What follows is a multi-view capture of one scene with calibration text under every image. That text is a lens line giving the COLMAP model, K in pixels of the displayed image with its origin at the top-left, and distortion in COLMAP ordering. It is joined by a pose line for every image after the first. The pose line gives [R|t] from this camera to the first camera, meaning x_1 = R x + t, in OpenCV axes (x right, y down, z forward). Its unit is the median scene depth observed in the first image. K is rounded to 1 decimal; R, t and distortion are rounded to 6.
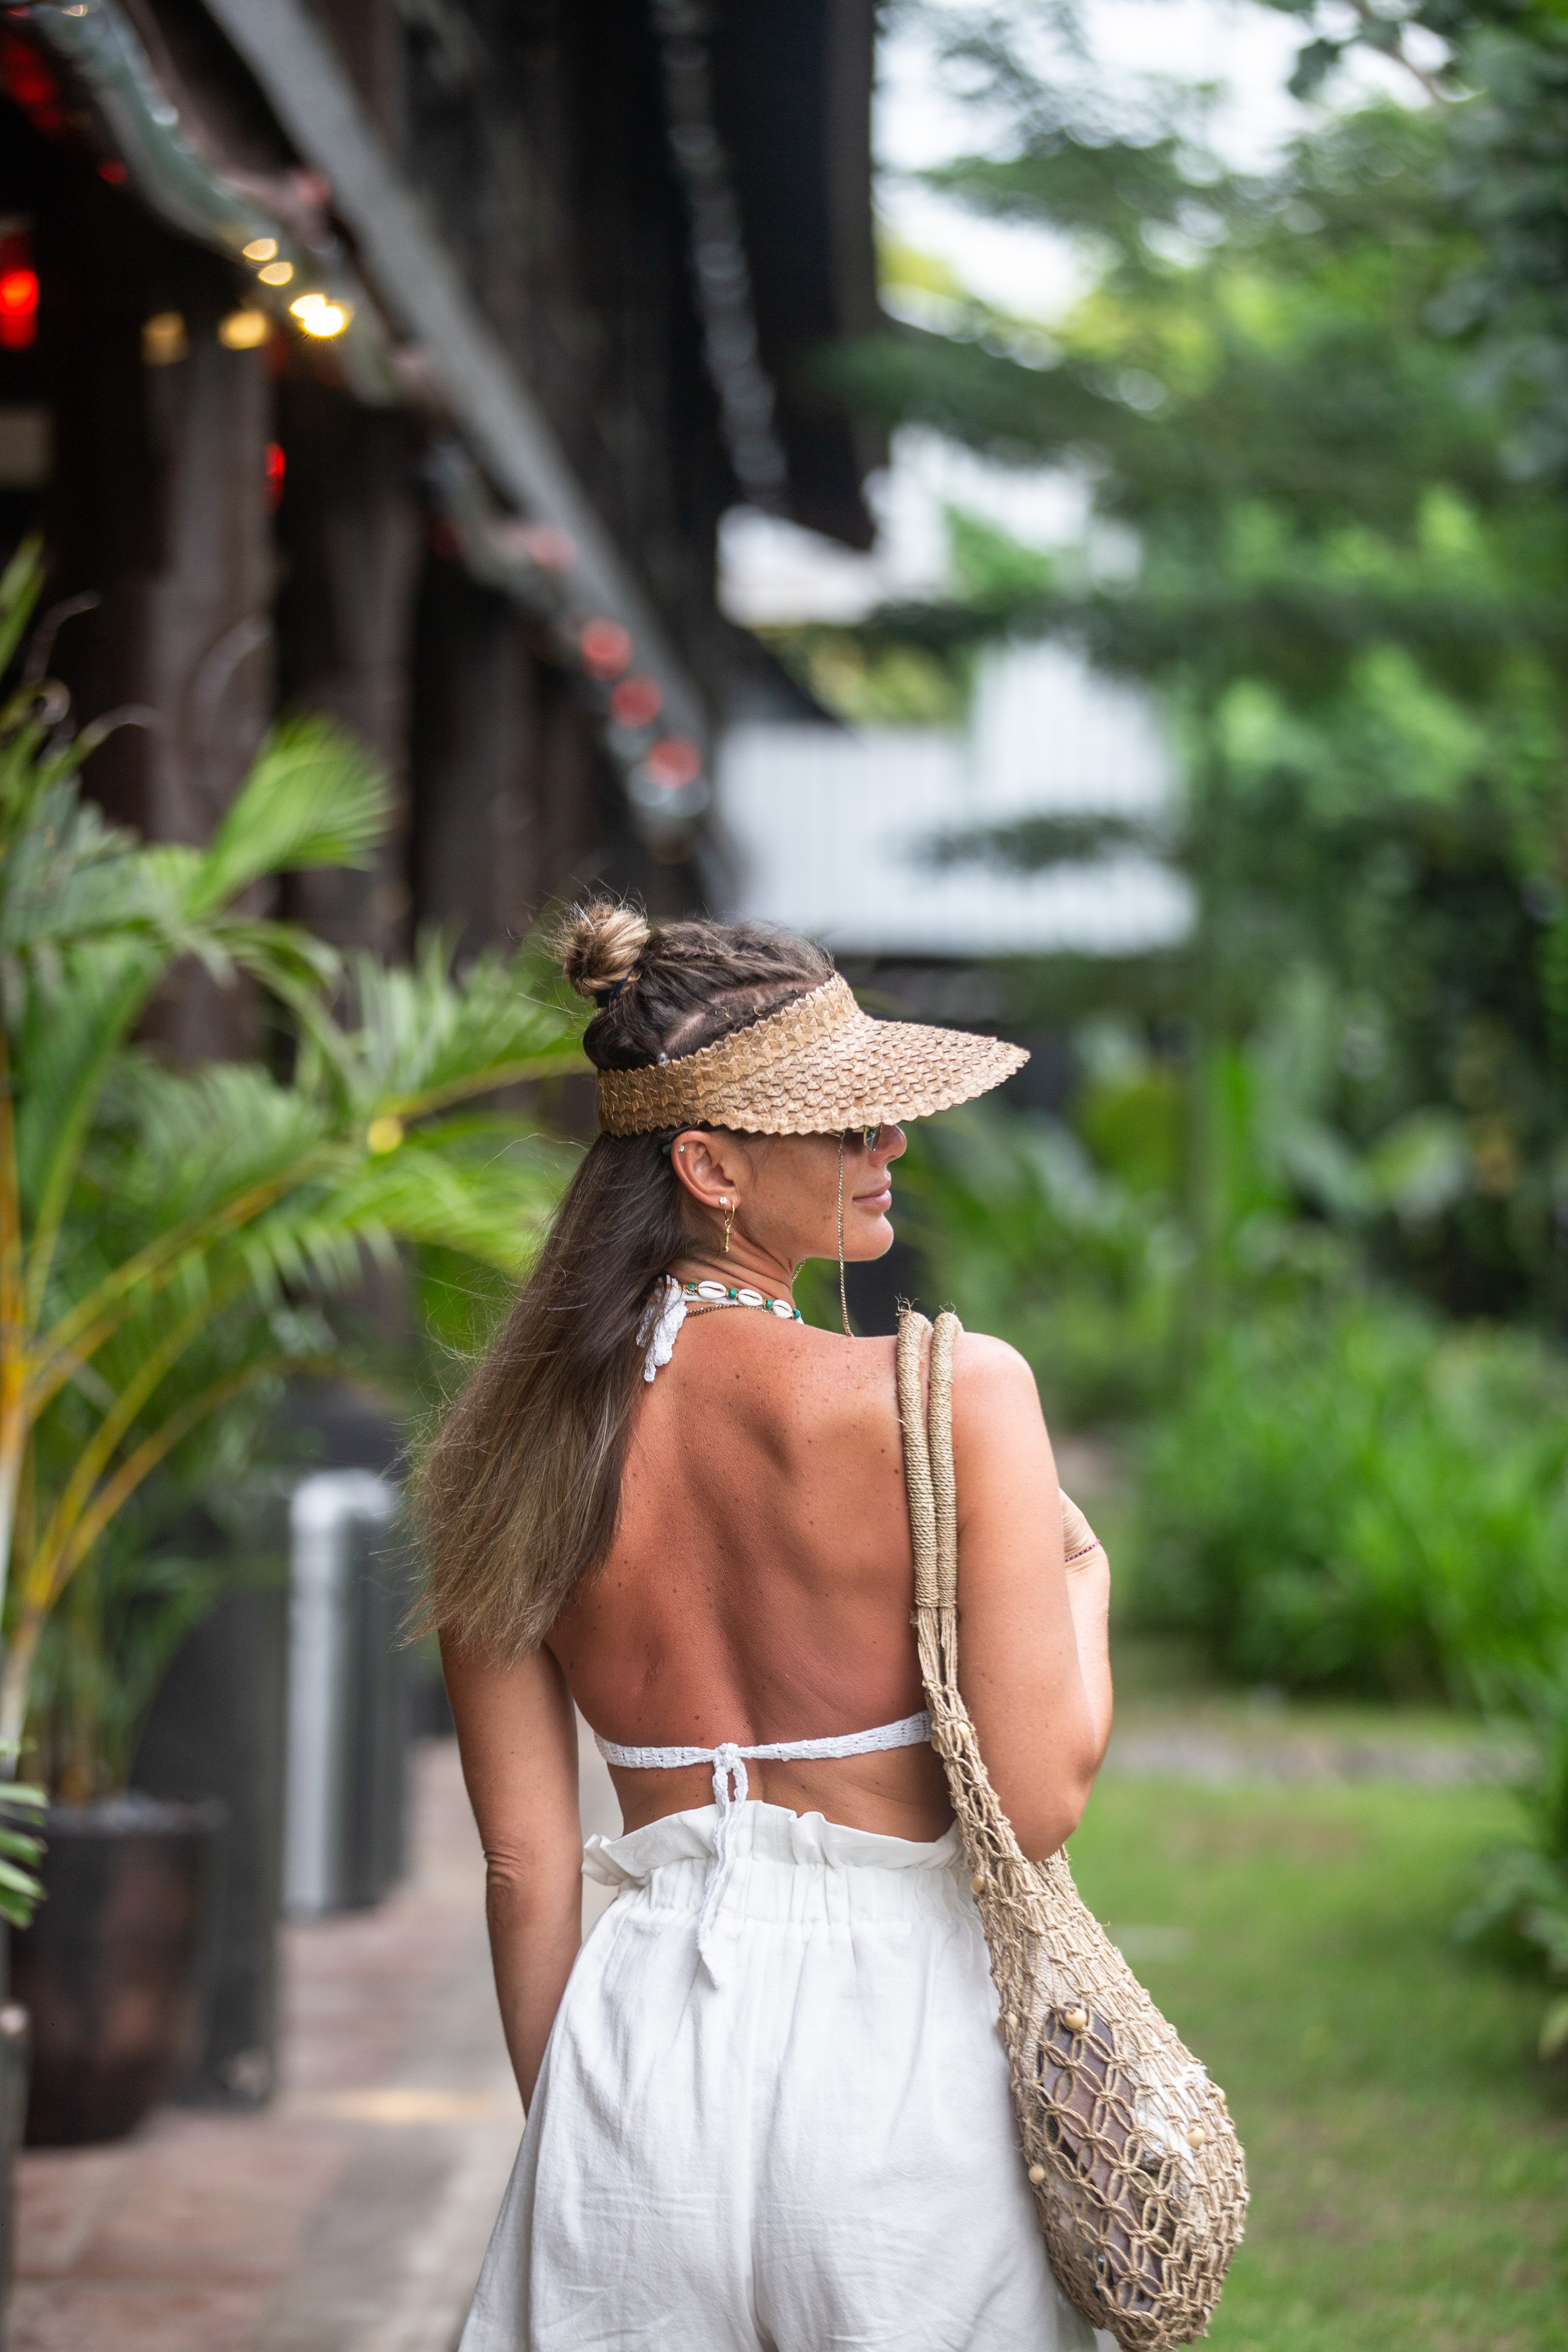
lens RADIAL K [[8503.8, 0, 784.0], [0, 8503.8, 1176.0], [0, 0, 1]] dist [0.032571, -0.979310]
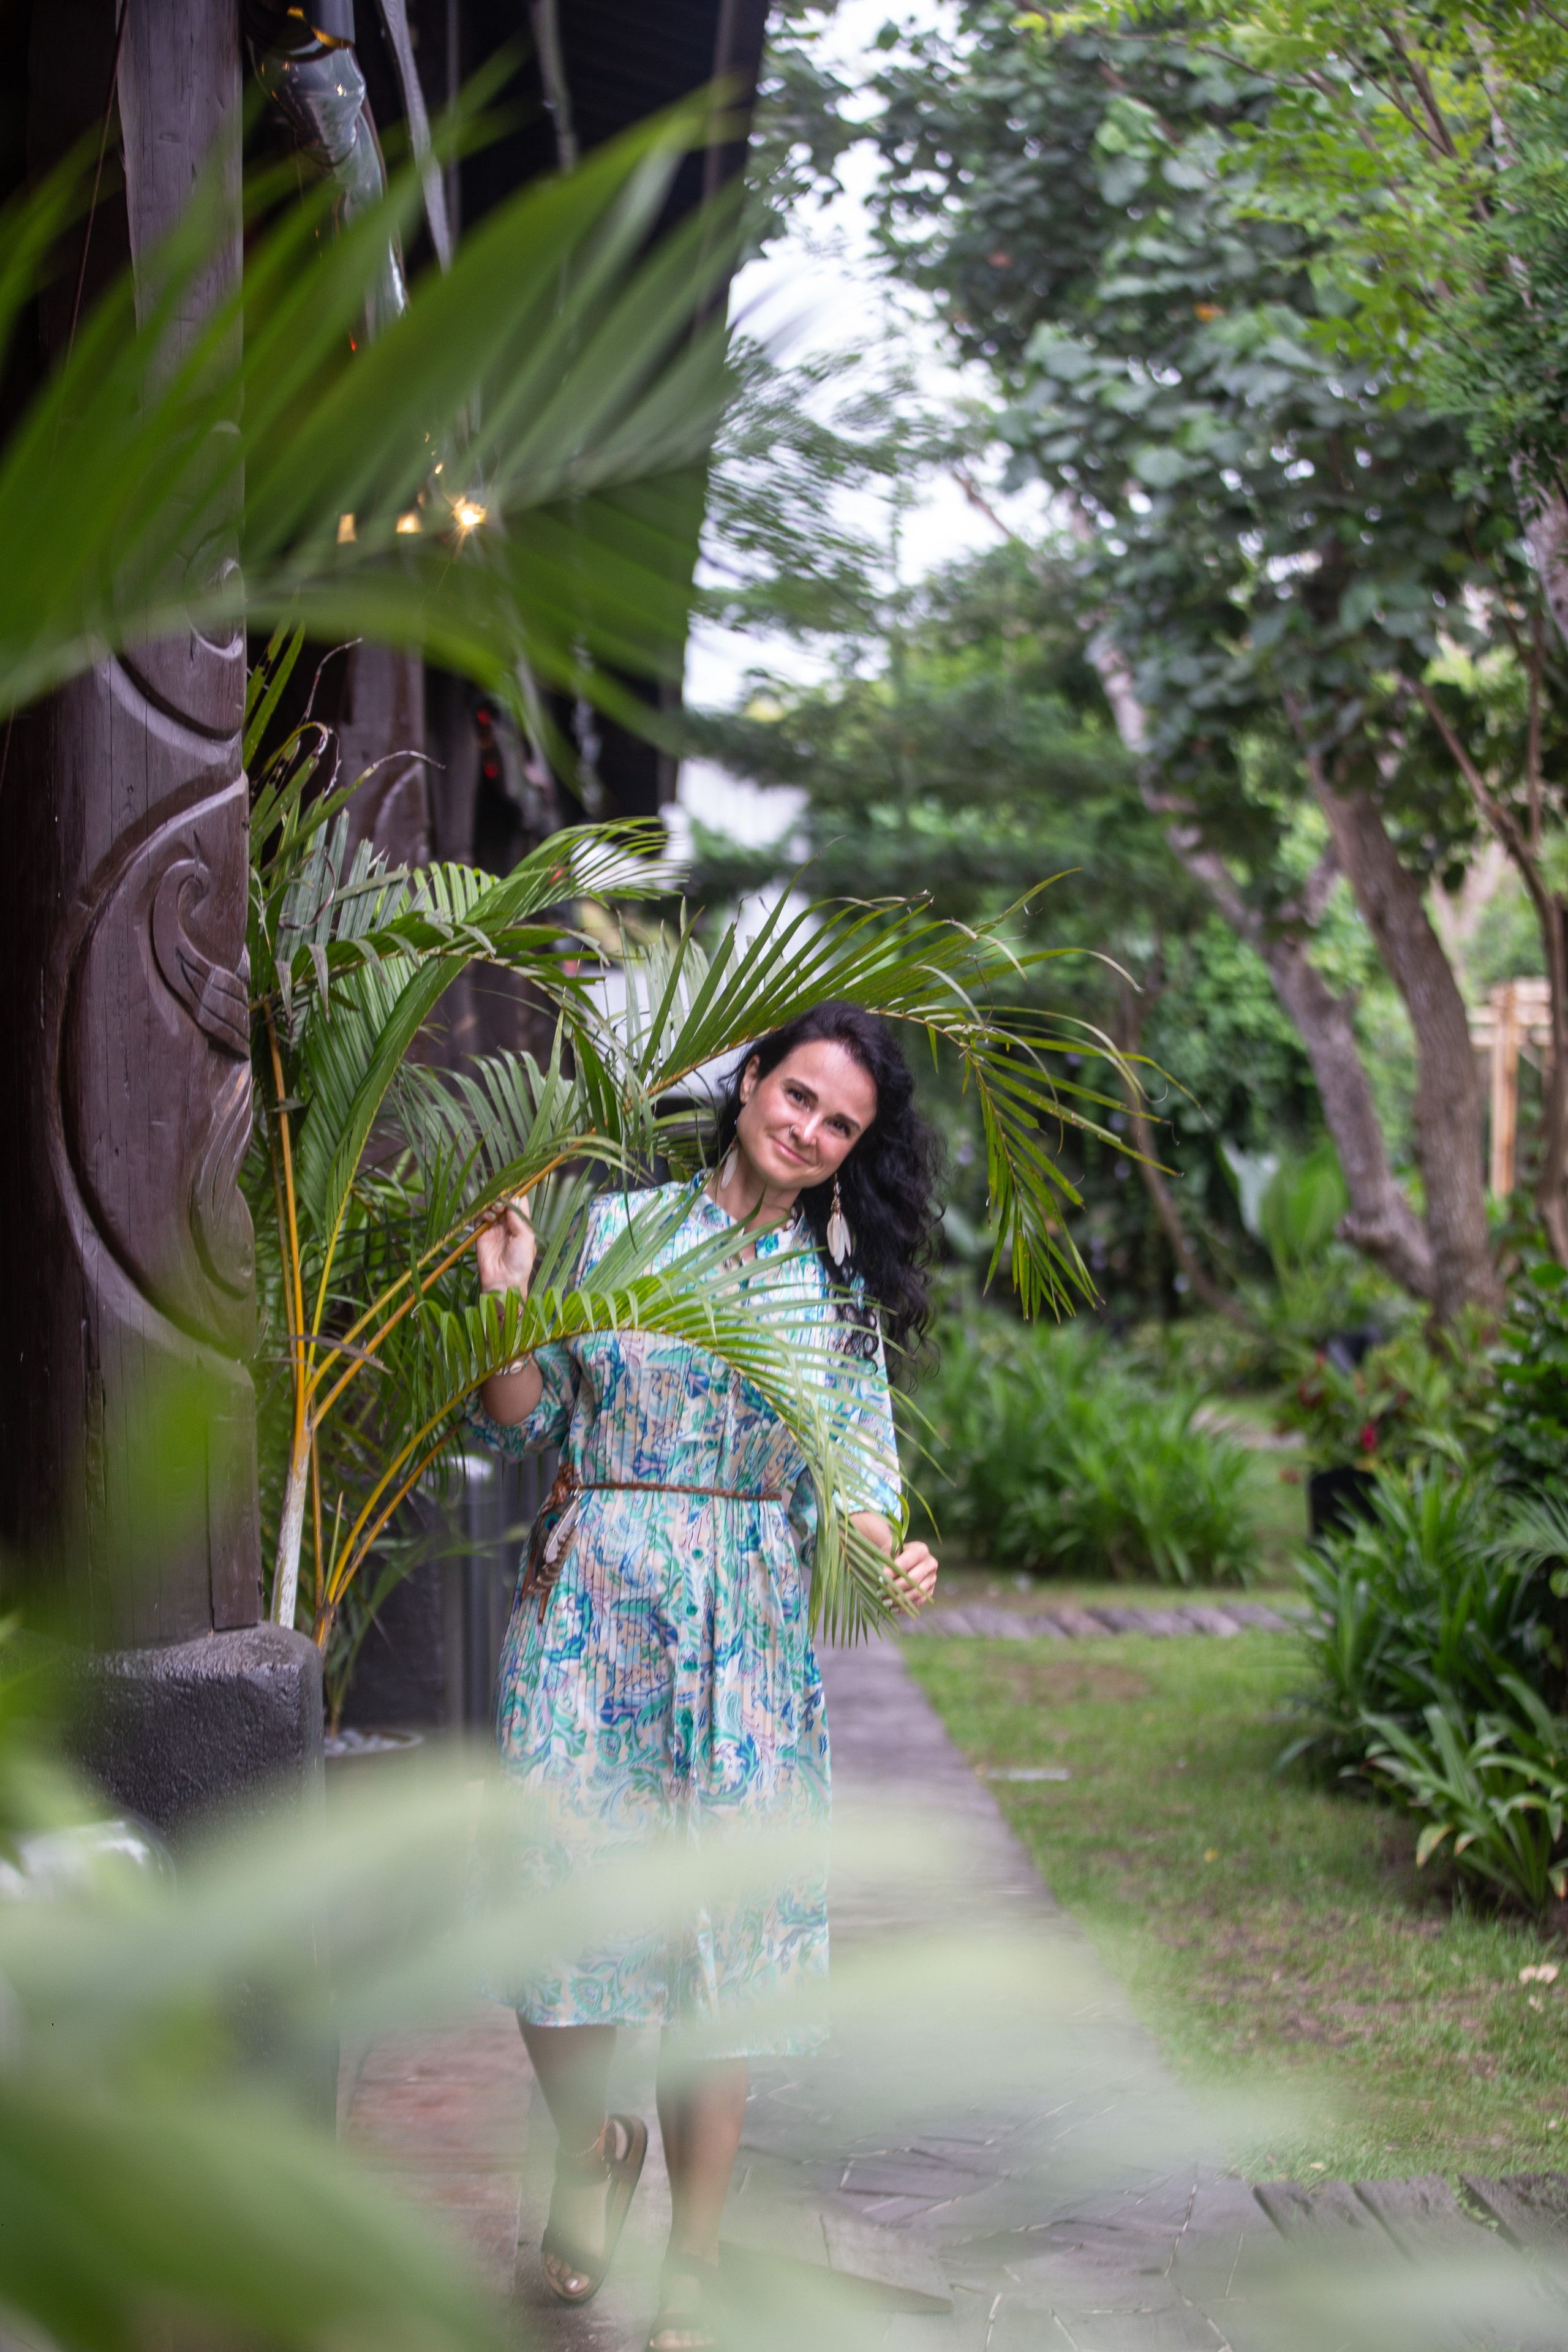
lens RADIAL K [[4819.1, 0, 782.0], [0, 4819.1, 1118.6], [0, 0, 1]] dist [-0.045226, -0.080904]
pose [[0.998371, -0.028648, 0.049347, -0.017233], [0.030007, 0.999184, -0.027020, 0.002537], [-0.048533, 0.028457, 0.998416, 0.115971]]
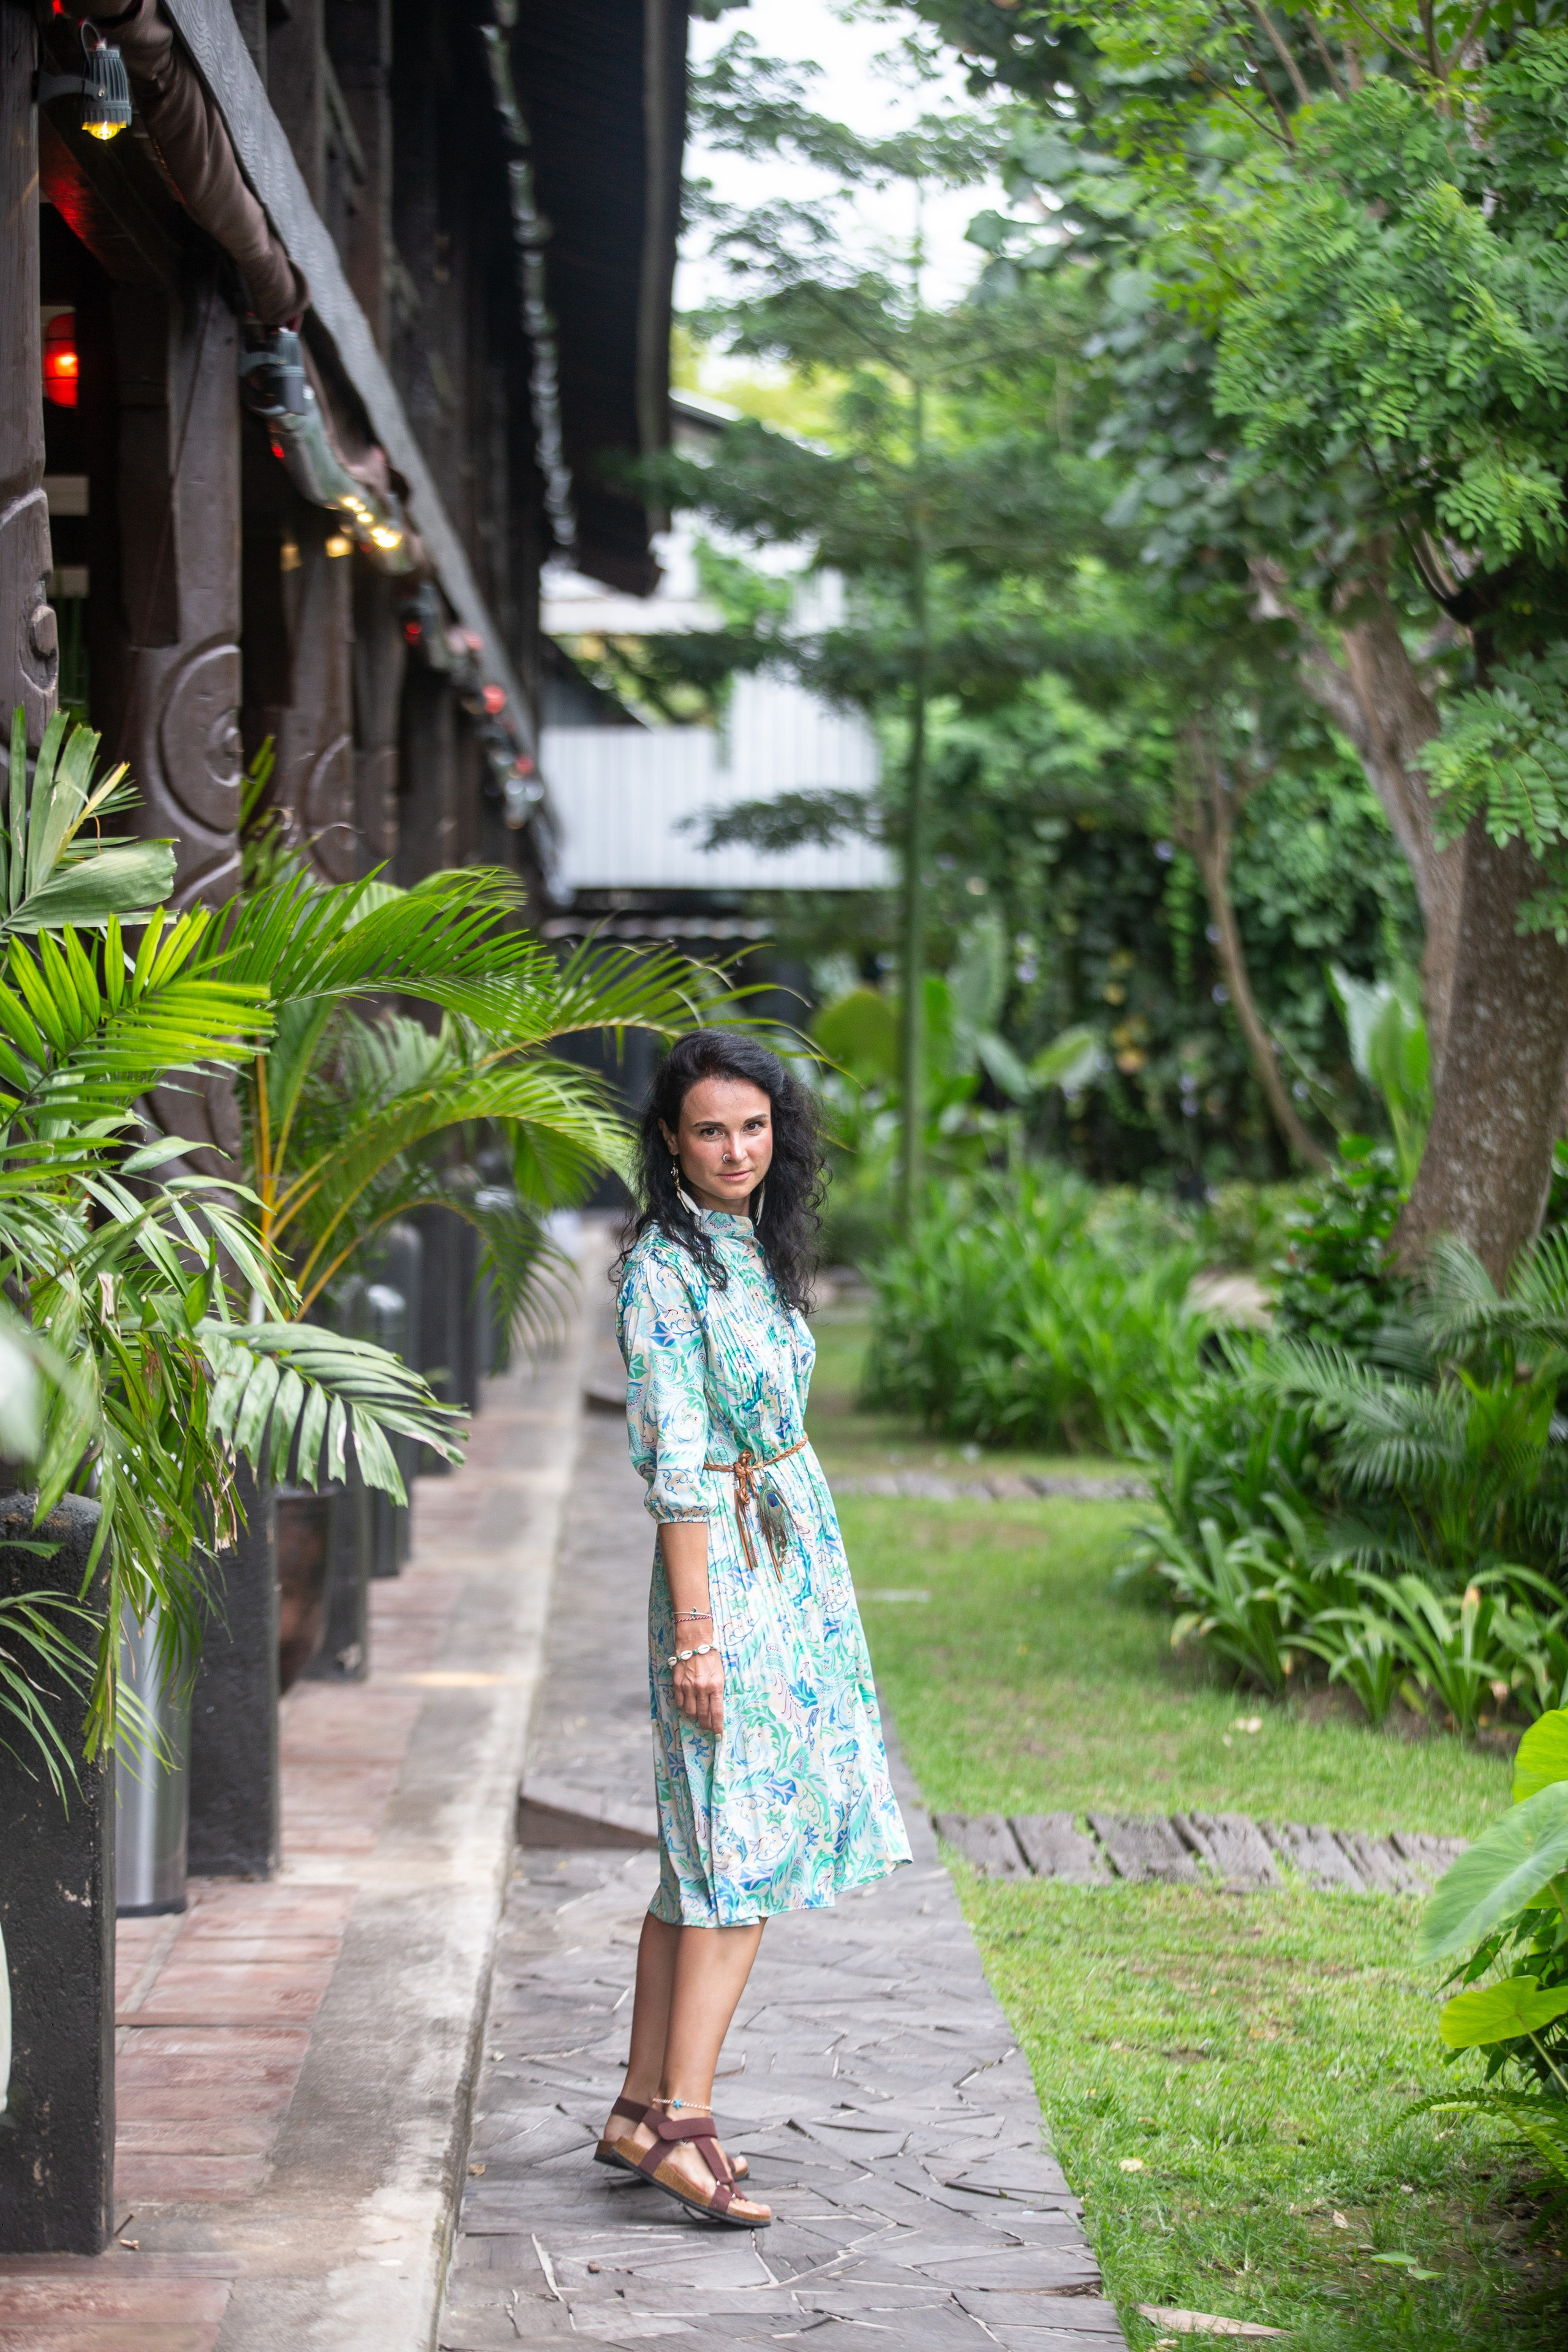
lens RADIAL K [[7047.3, 0, 784.0], [0, 7047.3, 1176.0], [0, 0, 1]] dist [0.683210, 0.158647]
pose [[0.999358, -0.009595, 0.034506, -0.010254], [0.009054, 0.999834, 0.015797, -0.001323], [-0.034652, -0.015474, 0.999280, -0.117352]]
